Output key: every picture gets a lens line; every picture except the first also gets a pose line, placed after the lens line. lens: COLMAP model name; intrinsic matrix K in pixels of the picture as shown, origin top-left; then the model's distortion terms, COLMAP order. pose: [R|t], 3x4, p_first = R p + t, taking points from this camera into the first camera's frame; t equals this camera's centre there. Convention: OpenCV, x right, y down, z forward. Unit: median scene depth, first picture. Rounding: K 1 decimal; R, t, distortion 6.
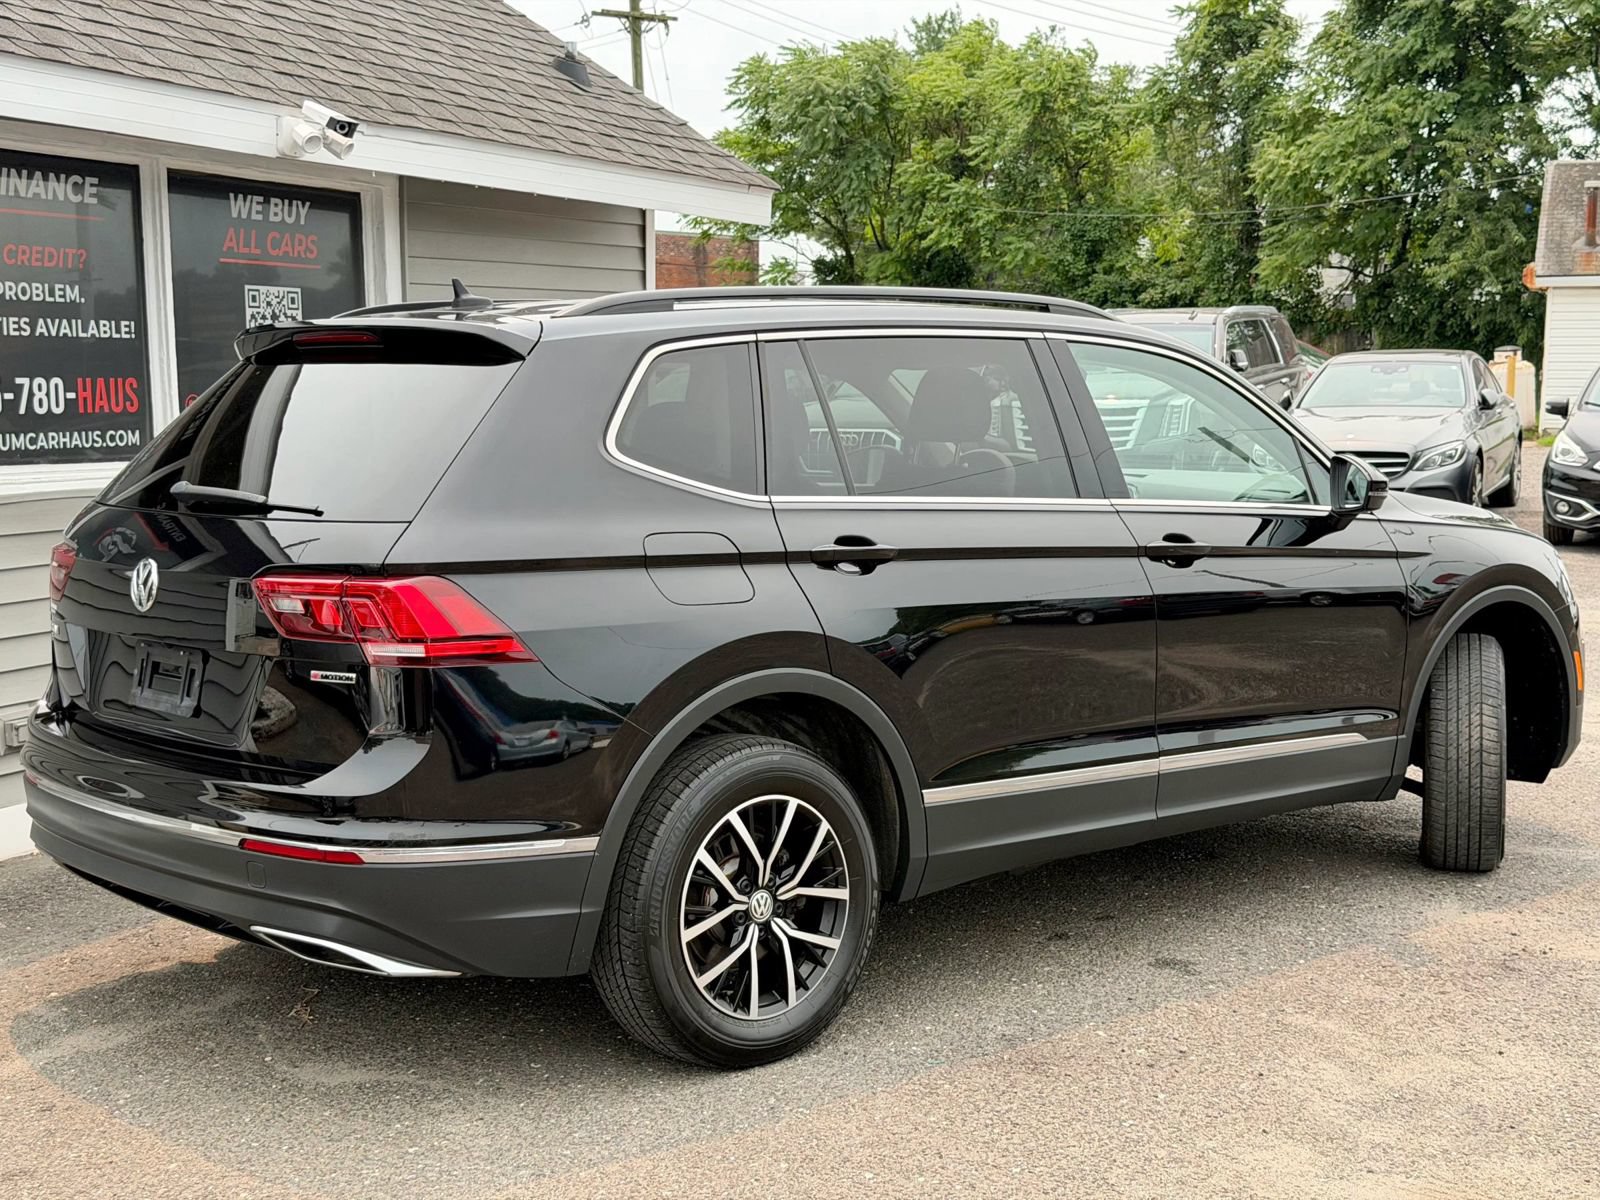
lens RADIAL K [[2220.9, 0, 808.2], [0, 2220.9, 610.4], [0, 0, 1]] dist [0.217350, -0.491722]
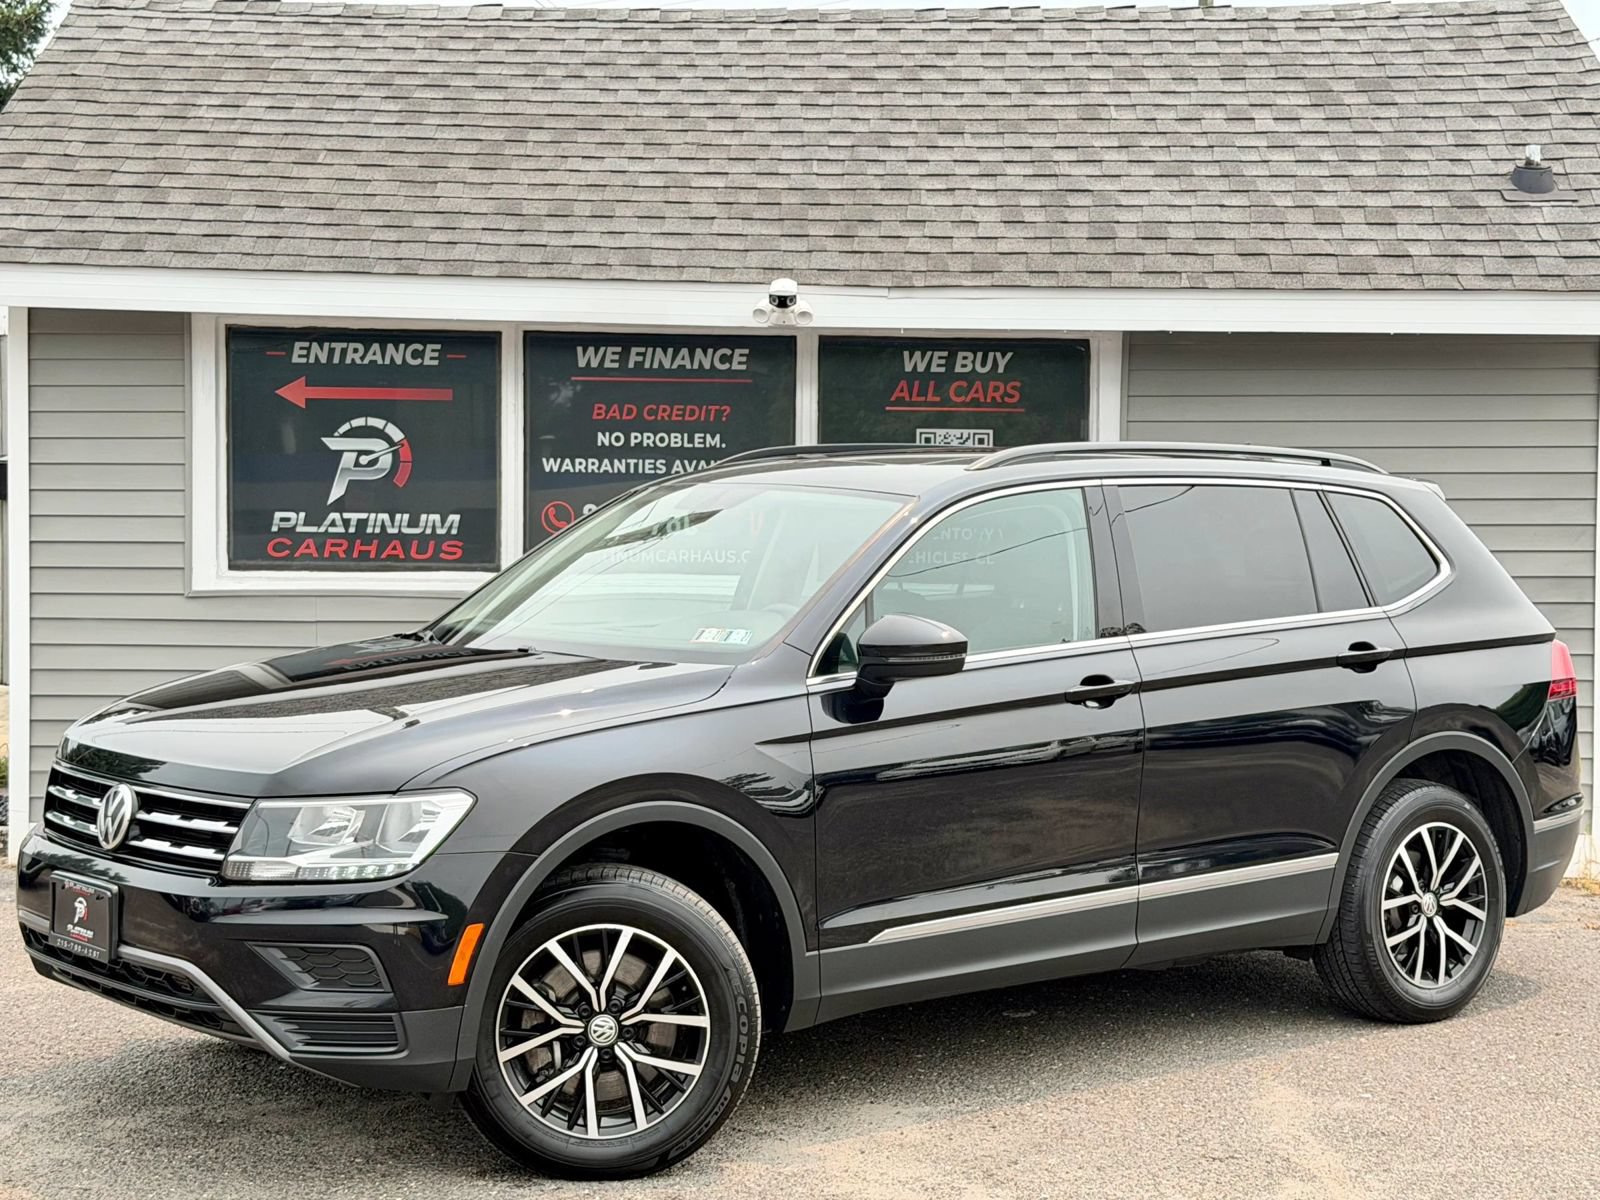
lens RADIAL K [[2688.6, 0, 812.7], [0, 2688.6, 605.2], [0, 0, 1]] dist [0.140075, 0.099151]
pose [[0.411422, 0.048885, -0.910133, 1.099688], [-0.111786, 0.993728, 0.002842, -0.059288], [0.904564, 0.100571, 0.414307, 0.439345]]
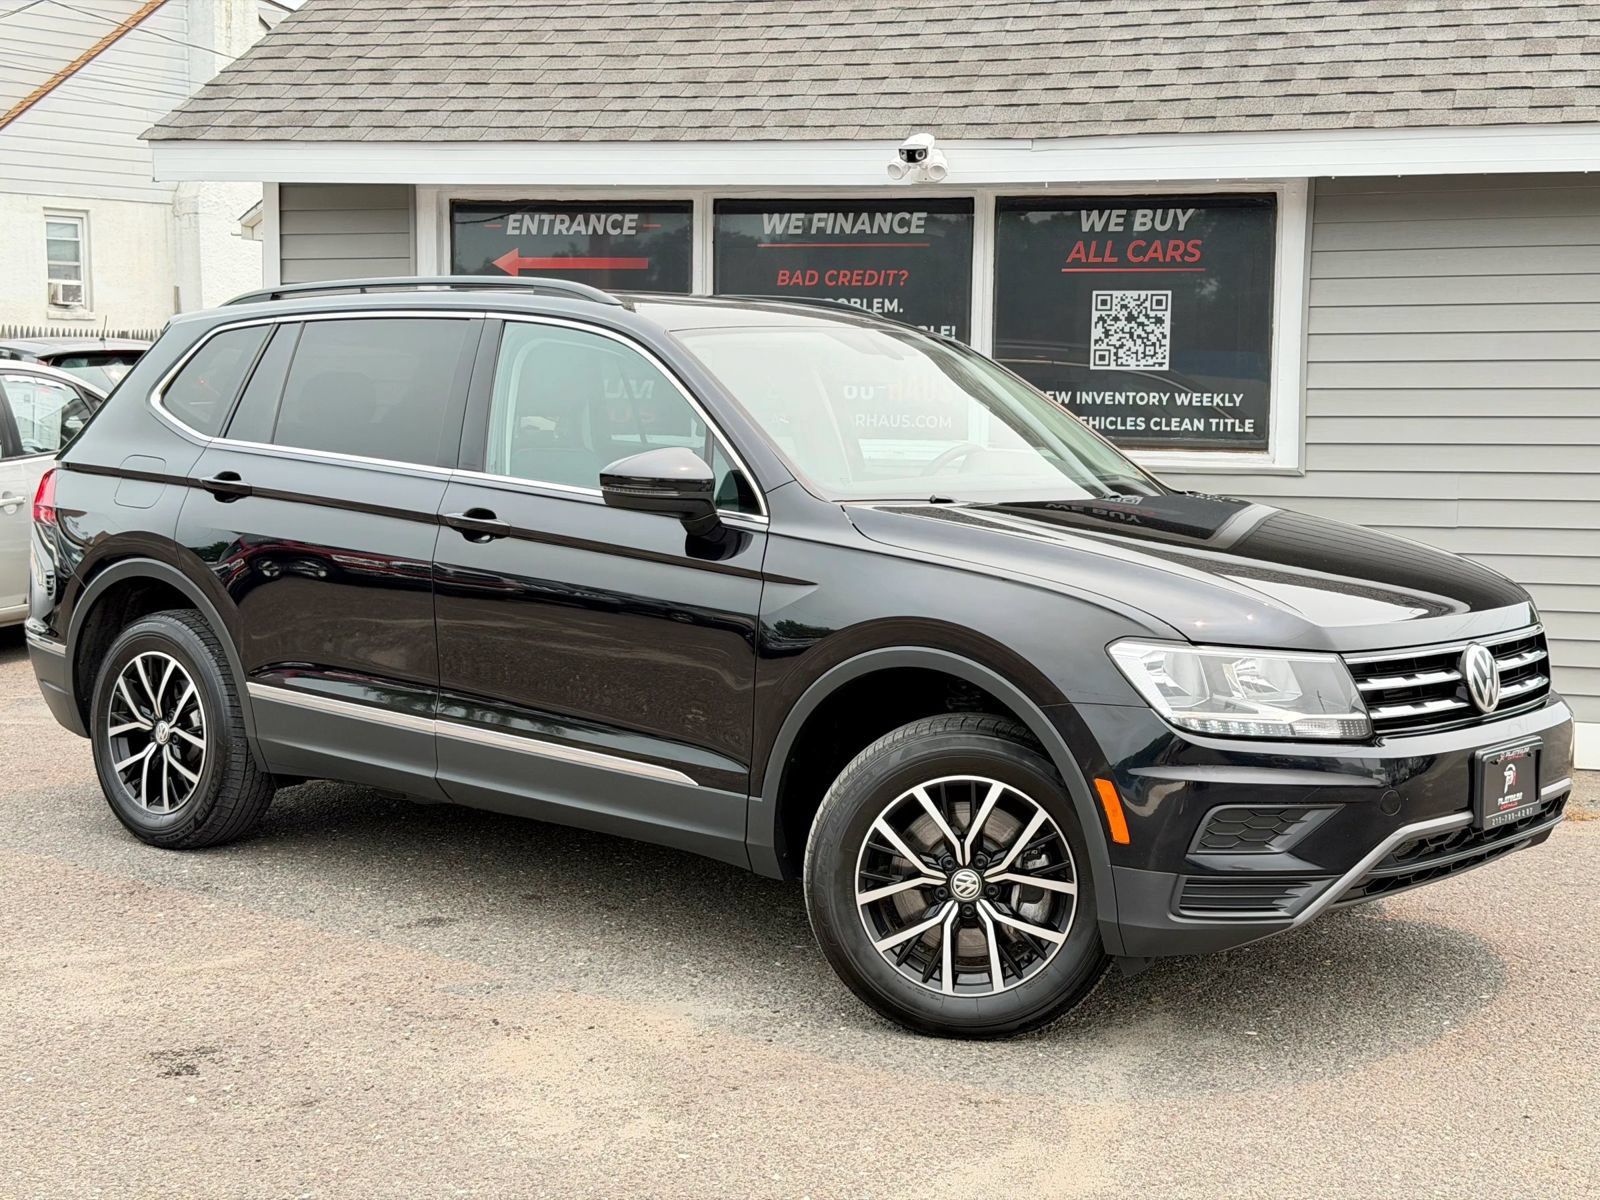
lens RADIAL K [[2219.6, 0, 809.2], [0, 2219.6, 605.2], [0, 0, 1]] dist [0.190313, -0.388735]
pose [[0.141365, 0.103269, -0.984556, 0.942811], [-0.121100, 0.988879, 0.086335, -0.076653], [0.982523, 0.107025, 0.152299, 0.793417]]
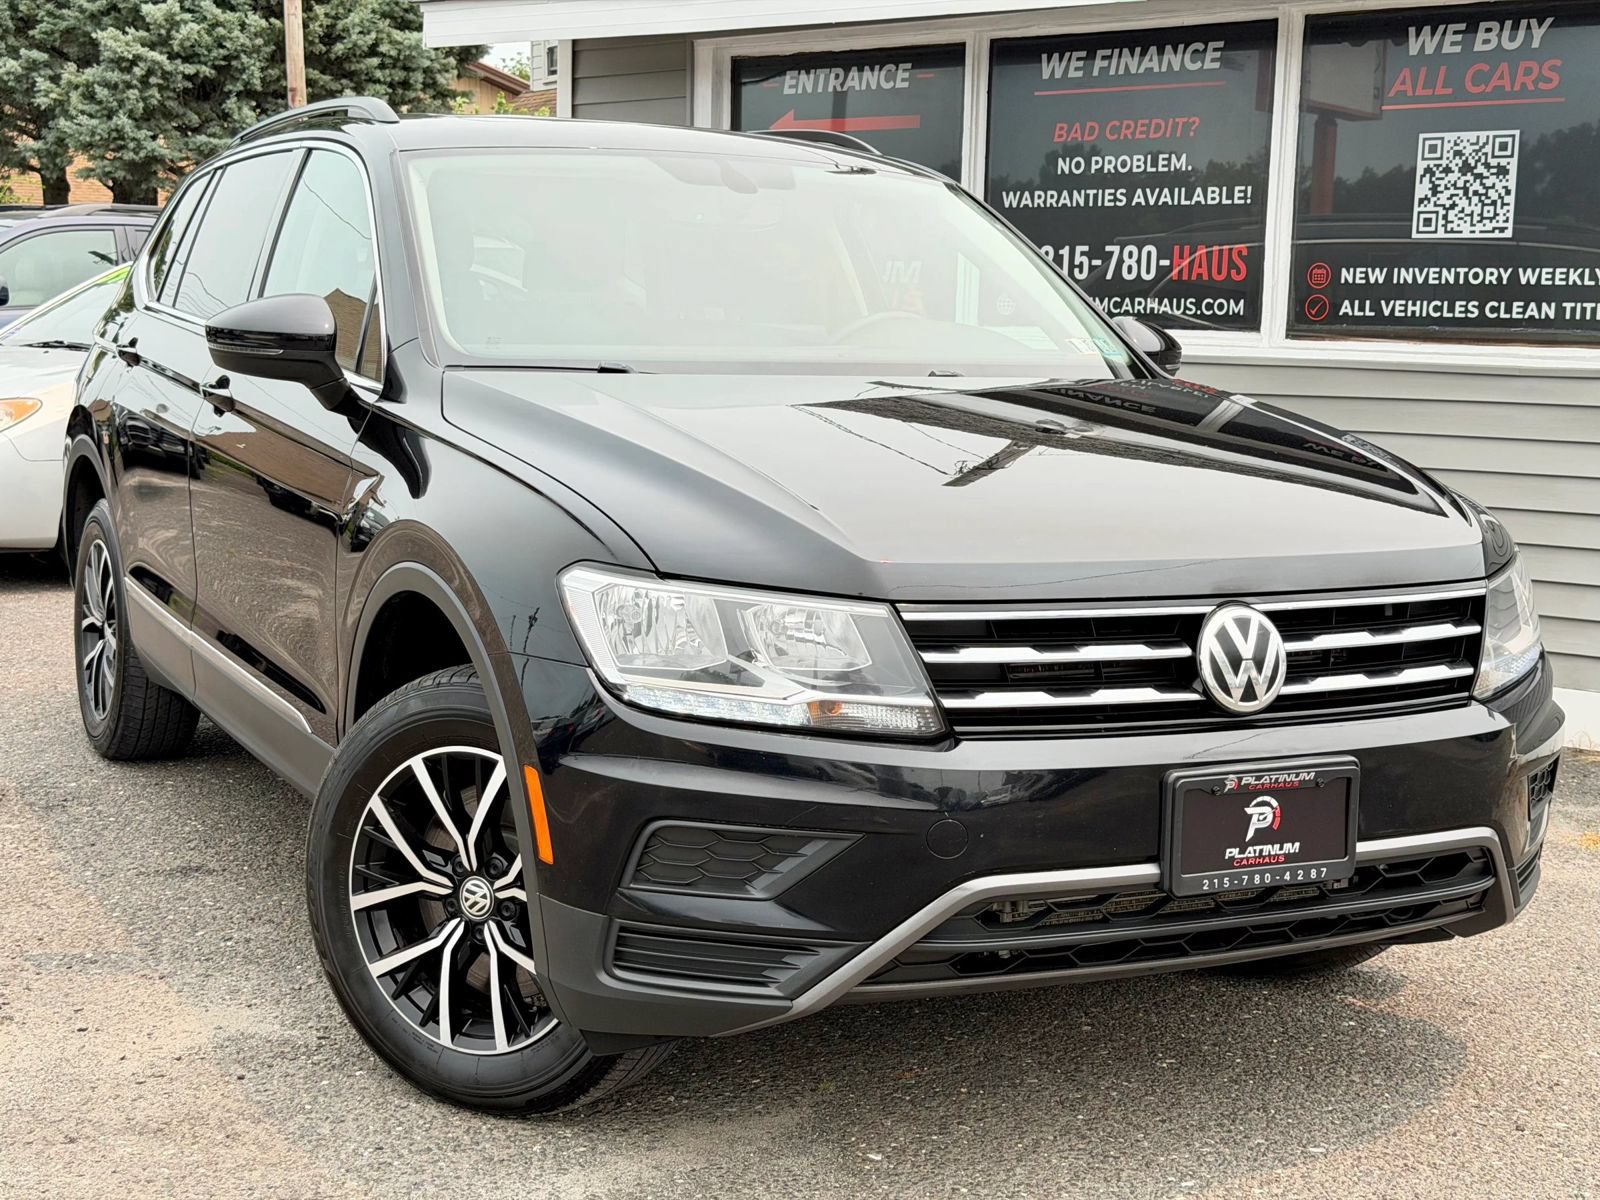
lens RADIAL K [[2220.9, 0, 808.2], [0, 2220.9, 610.4], [0, 0, 1]] dist [0.217350, -0.491722]
pose [[-0.253332, 0.132060, -0.958323, 0.734006], [-0.123213, 0.978165, 0.167366, -0.092508], [0.959501, 0.160477, -0.231529, 1.125749]]
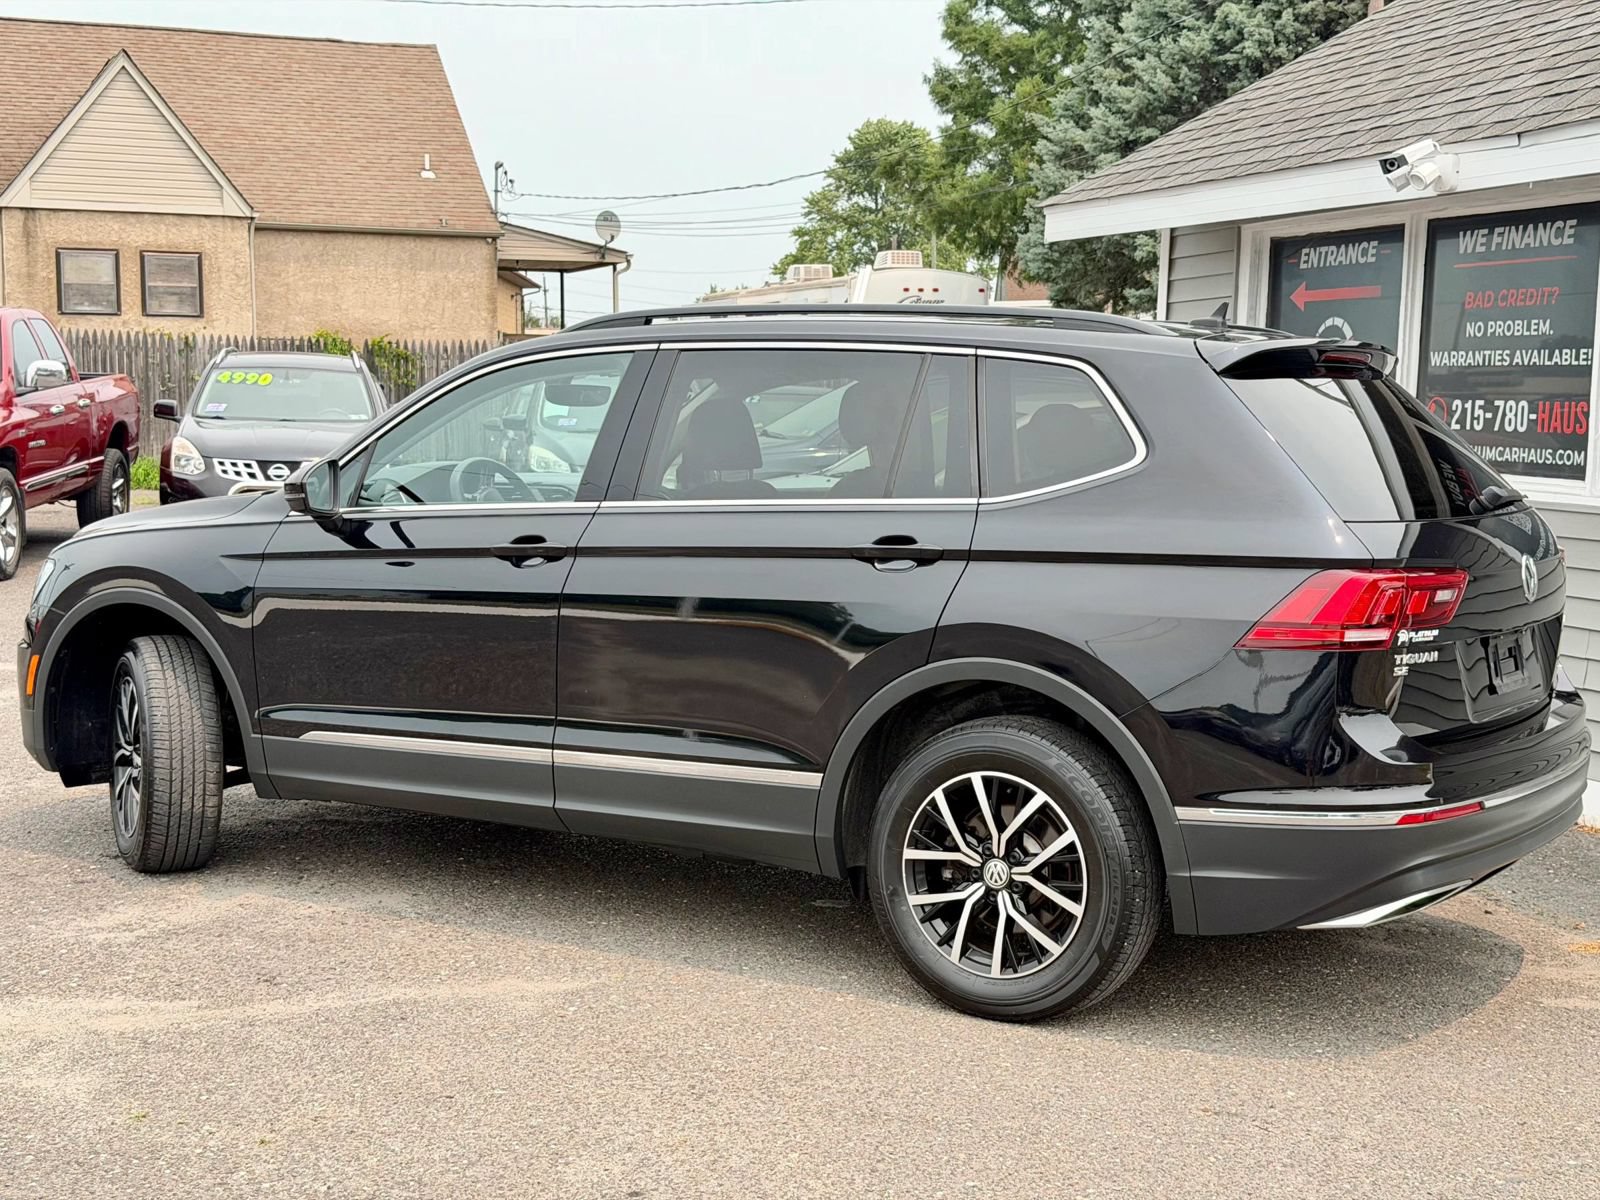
lens RADIAL K [[2230.7, 0, 800.0], [0, 2230.7, 600.0], [0, 0, 1]] dist [0.185559, -0.315487]
pose [[-0.733755, 0.051866, -0.677431, 0.733764], [-0.091374, 0.980490, 0.174040, -0.172357], [0.673241, 0.189602, -0.714701, 1.611434]]
